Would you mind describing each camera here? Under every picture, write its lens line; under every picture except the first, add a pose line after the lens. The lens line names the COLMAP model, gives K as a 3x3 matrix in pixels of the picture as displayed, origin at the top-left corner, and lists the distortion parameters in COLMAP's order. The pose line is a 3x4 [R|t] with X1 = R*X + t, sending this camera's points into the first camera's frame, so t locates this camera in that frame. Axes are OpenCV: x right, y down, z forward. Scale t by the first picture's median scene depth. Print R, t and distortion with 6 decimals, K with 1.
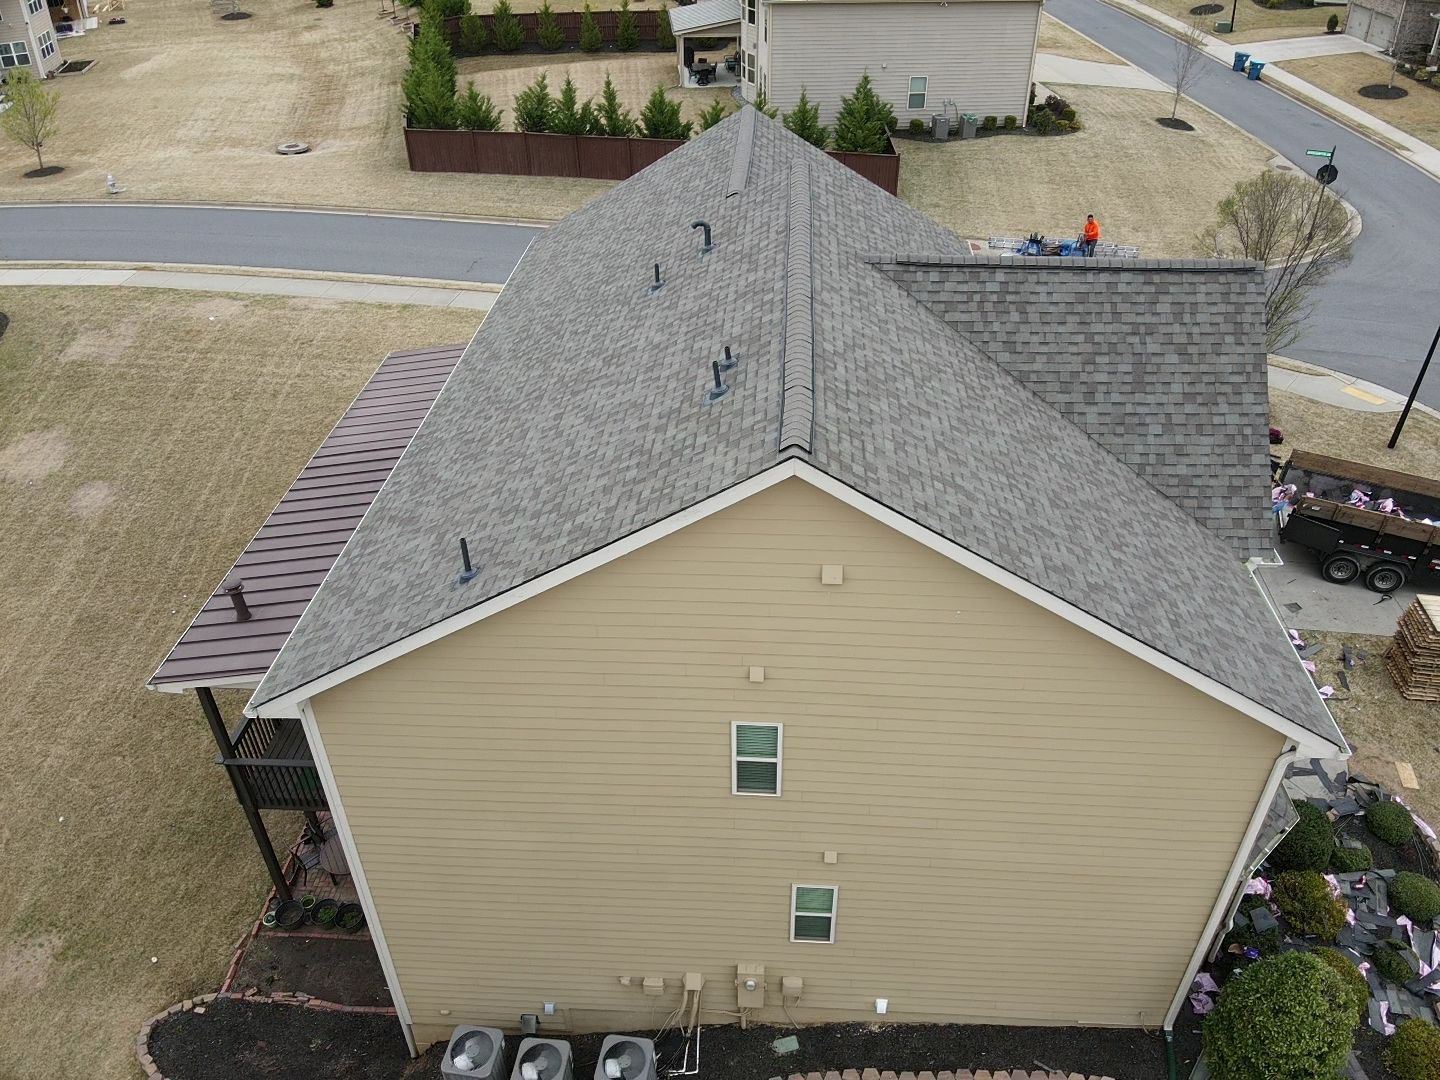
lens RADIAL K [[1051.2, 0, 738.6], [0, 1051.2, 544.8], [0, 0, 1]] dist [0.100124, -0.188242]
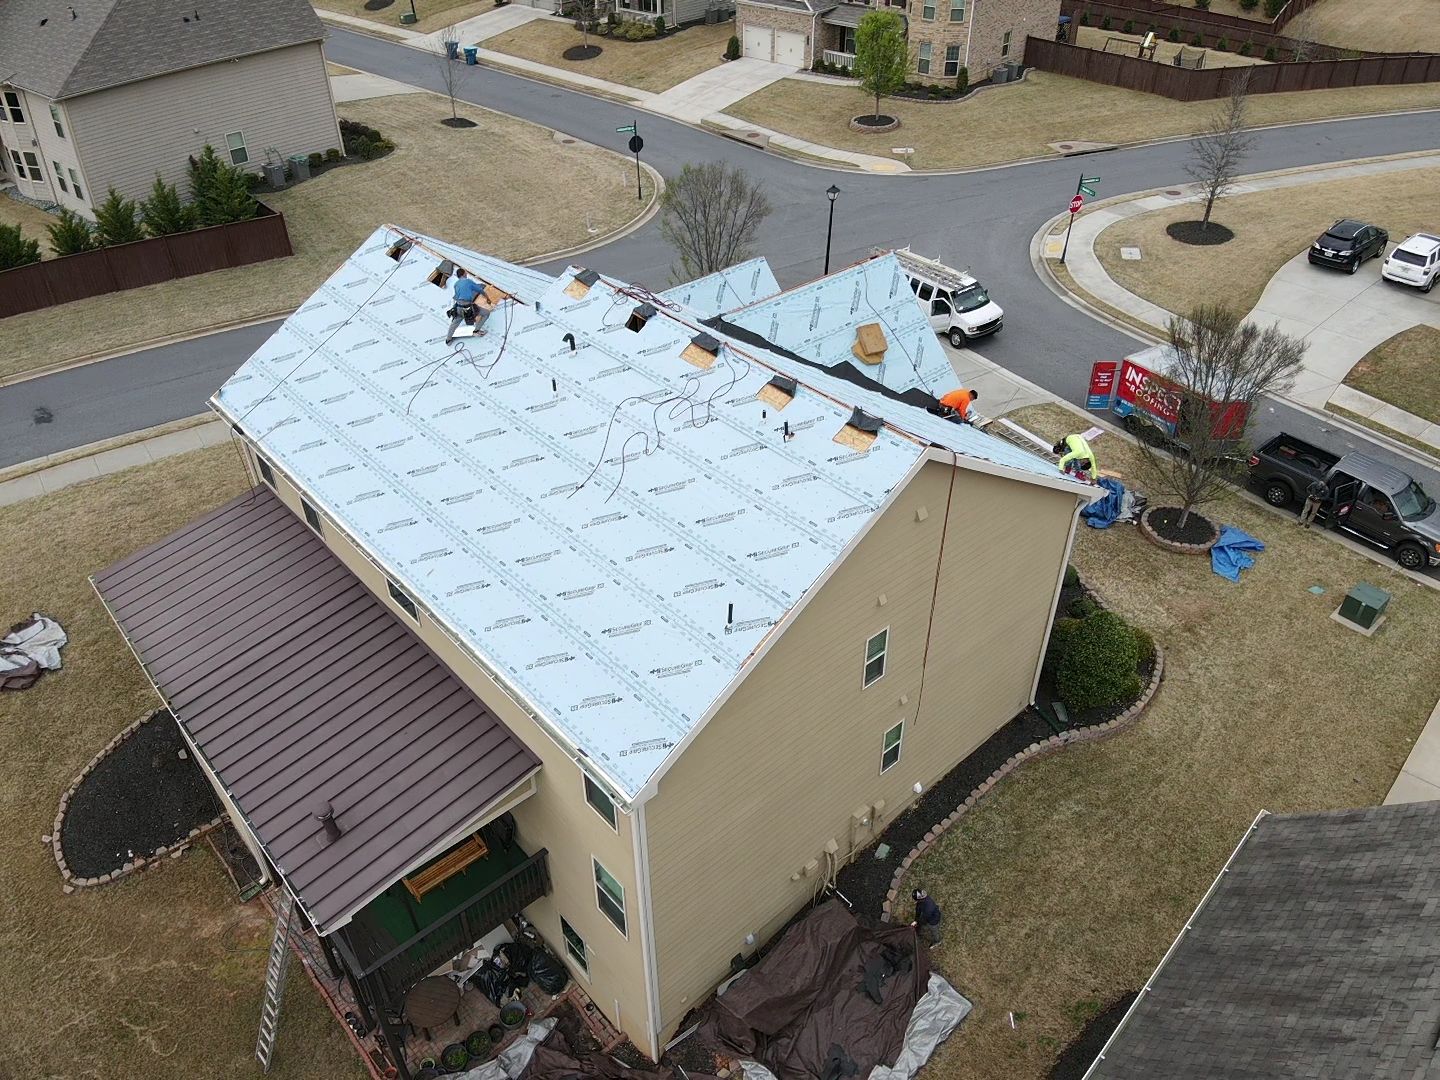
lens RADIAL K [[1051.2, 0, 738.6], [0, 1051.2, 544.8], [0, 0, 1]] dist [0.100124, -0.188242]
pose [[0.707922, -0.426259, 0.563161, -0.601606], [0.409726, 0.897320, 0.164139, -0.179162], [-0.575301, 0.114544, 0.809882, -0.077595]]
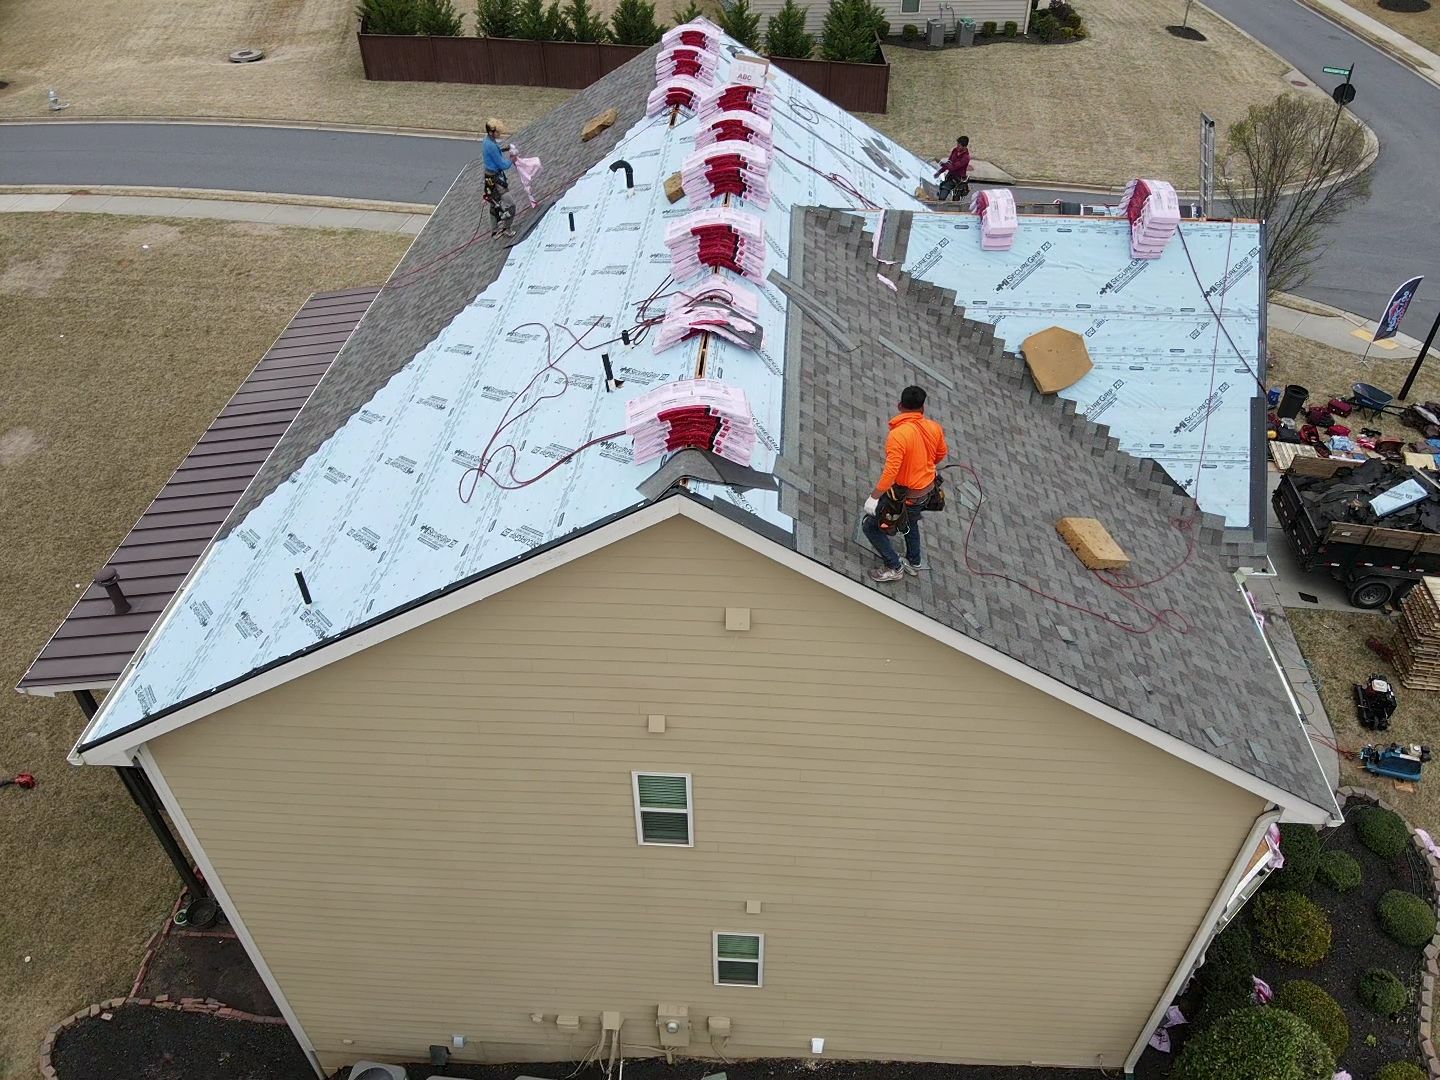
lens RADIAL K [[1051.2, 0, 738.6], [0, 1051.2, 544.8], [0, 0, 1]] dist [0.100124, -0.188242]
pose [[0.999989, 0.004621, 0.000499, 0.052323], [-0.004646, 0.996765, 0.080241, -0.057111], [-0.000126, -0.080242, 0.996775, 0.098928]]
